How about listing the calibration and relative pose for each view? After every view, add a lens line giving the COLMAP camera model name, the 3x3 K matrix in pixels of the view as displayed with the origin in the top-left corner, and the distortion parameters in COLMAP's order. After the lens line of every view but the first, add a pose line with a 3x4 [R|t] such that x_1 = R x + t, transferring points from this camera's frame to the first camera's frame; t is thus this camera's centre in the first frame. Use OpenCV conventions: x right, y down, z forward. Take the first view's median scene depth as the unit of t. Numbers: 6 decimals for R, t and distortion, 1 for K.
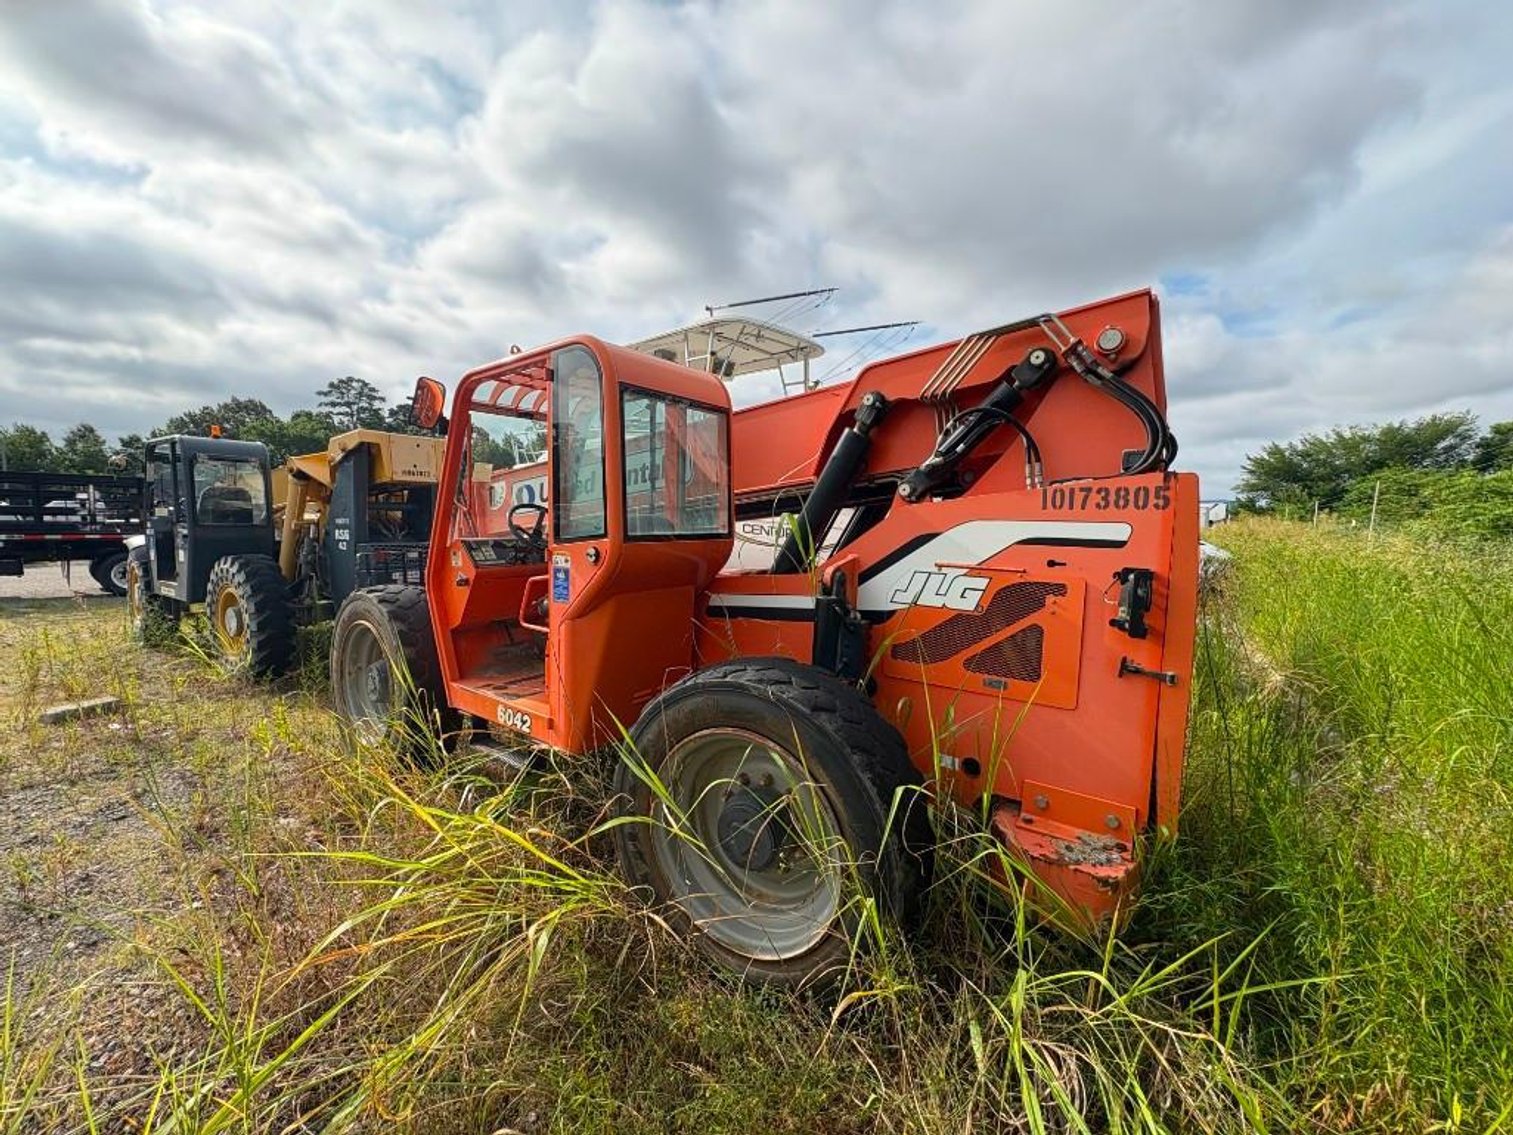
lens RADIAL K [[601.9, 0, 756.5], [0, 601.9, 567.5], [0, 0, 1]] dist [0.001255, 0.000022]
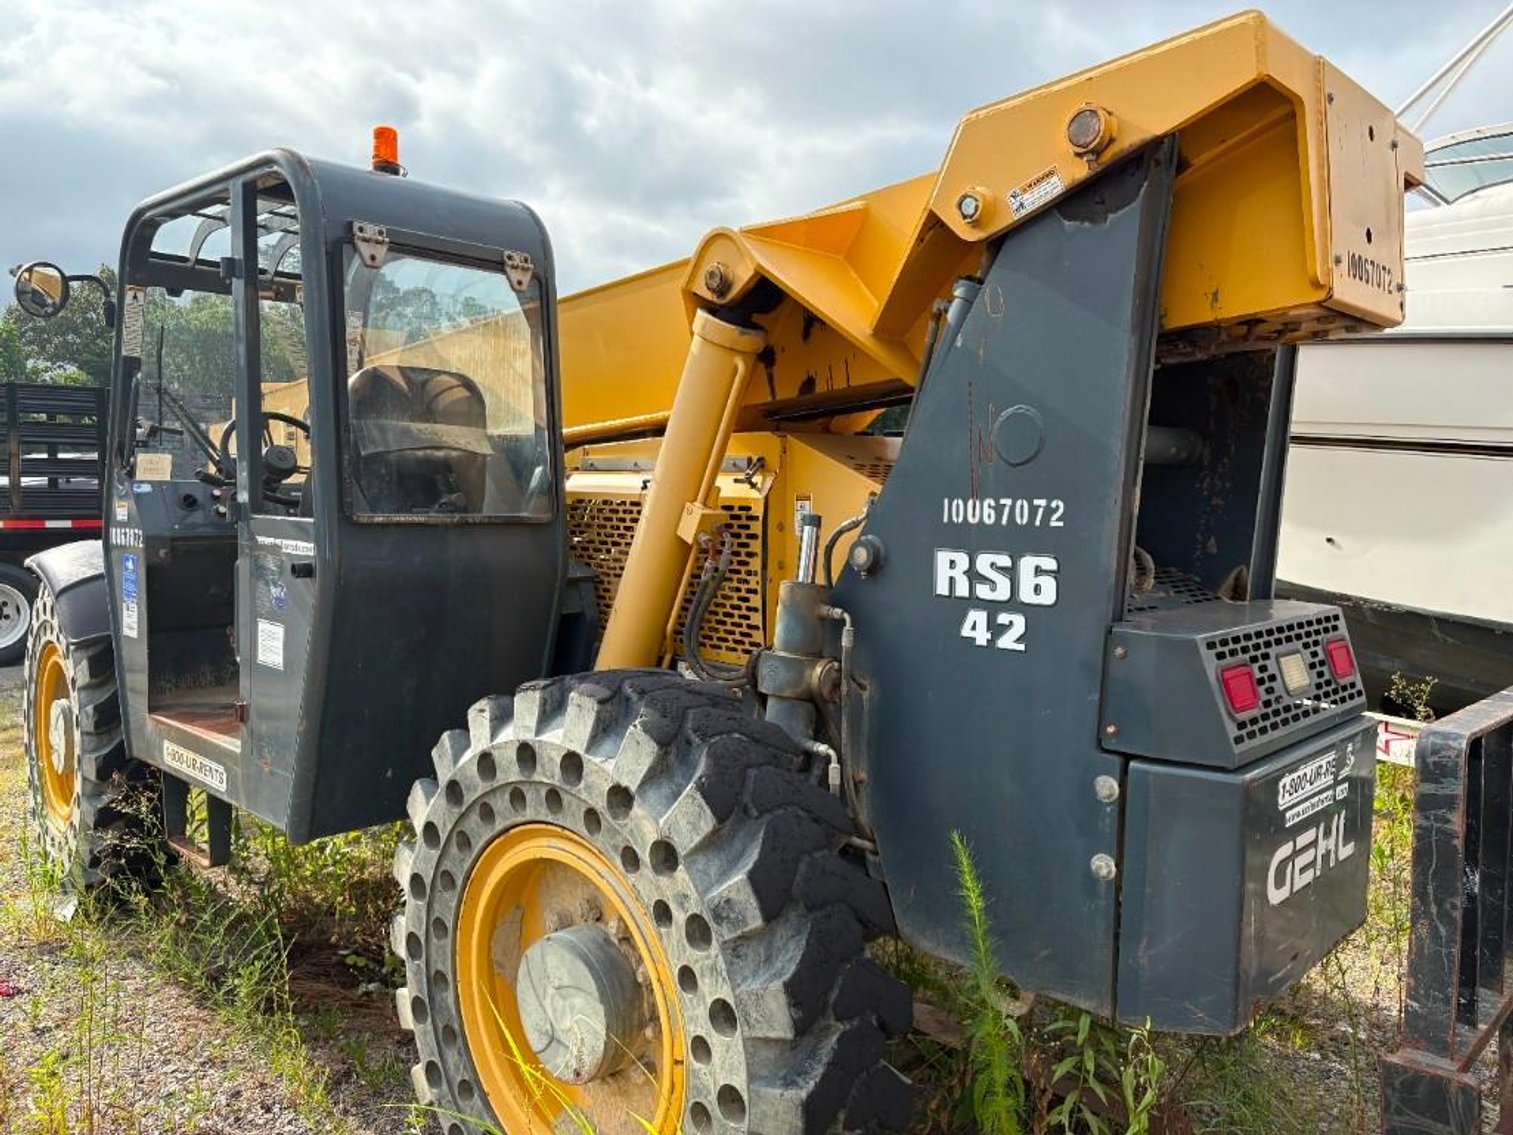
lens RADIAL K [[1155.3, 0, 756.5], [0, 1155.3, 567.5], [0, 0, 1]] dist [0.021389, 0.001412]
pose [[0.982319, 0.017478, -0.186399, -1.728977], [-0.018732, 0.999812, -0.004971, -0.134986], [0.186278, 0.008375, 0.982461, 1.462393]]
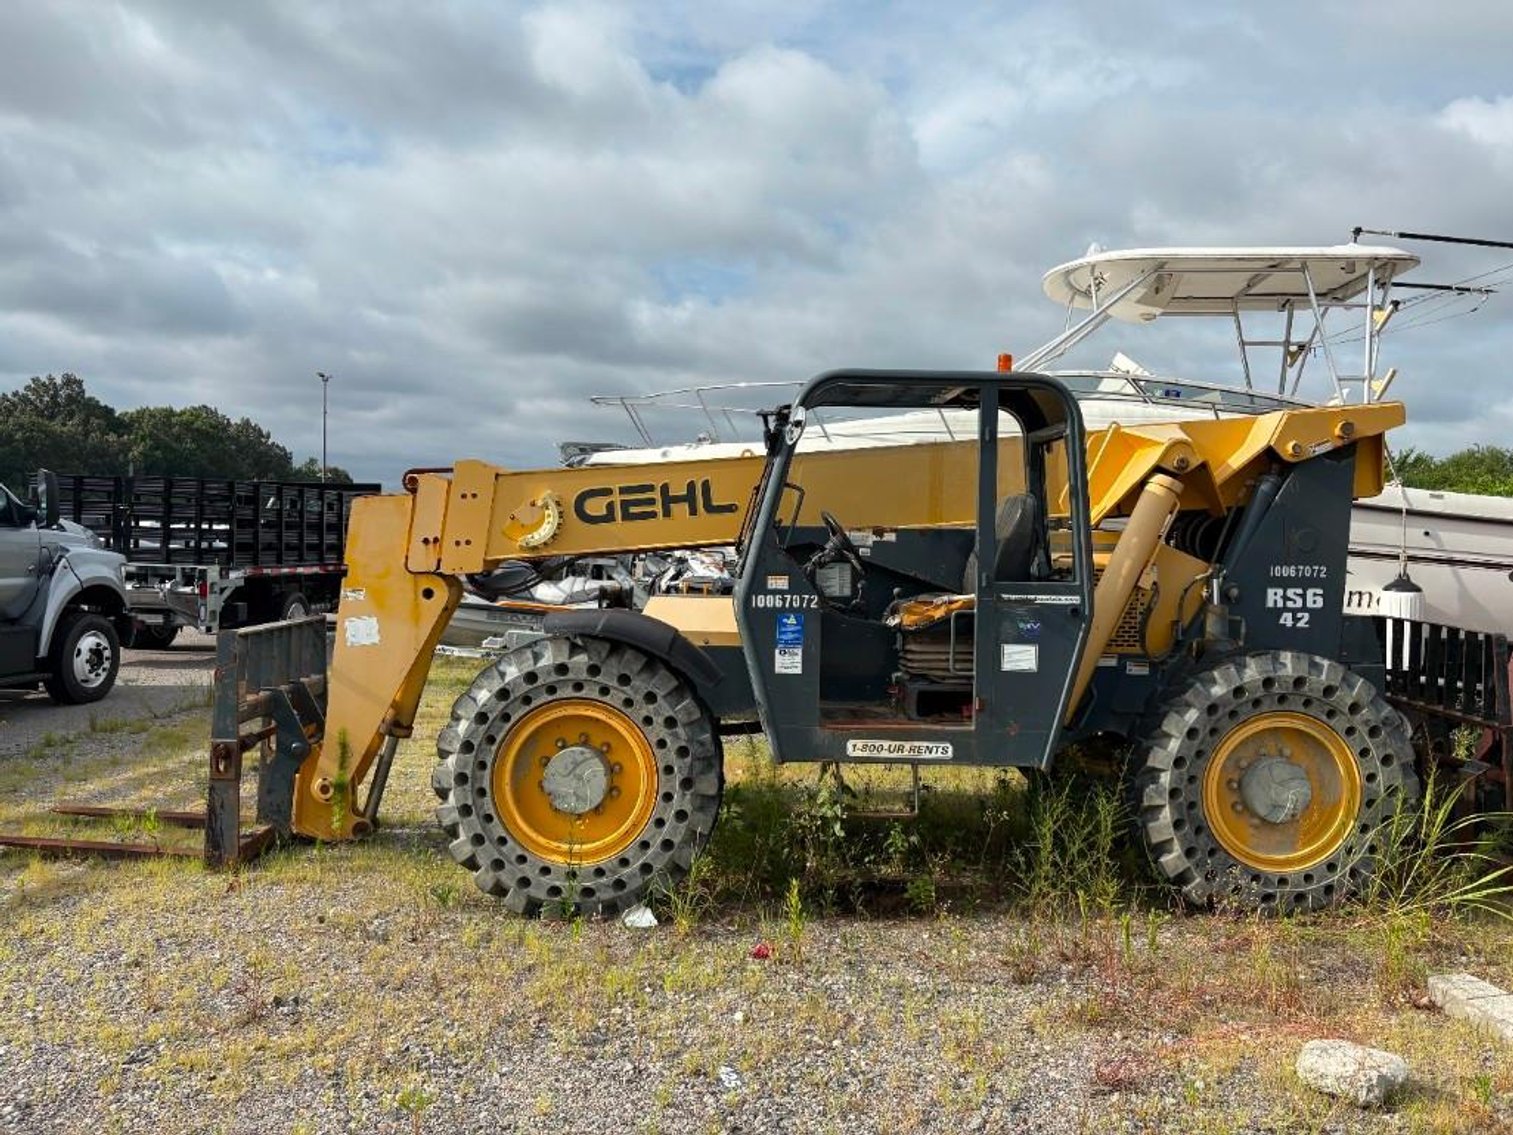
lens RADIAL K [[1155.3, 0, 756.5], [0, 1155.3, 567.5], [0, 0, 1]] dist [0.021389, 0.001412]
pose [[0.805419, -0.010718, 0.592609, -4.016041], [0.042641, 0.998293, -0.039899, -0.150551], [-0.591170, 0.057405, 0.804501, 1.190406]]
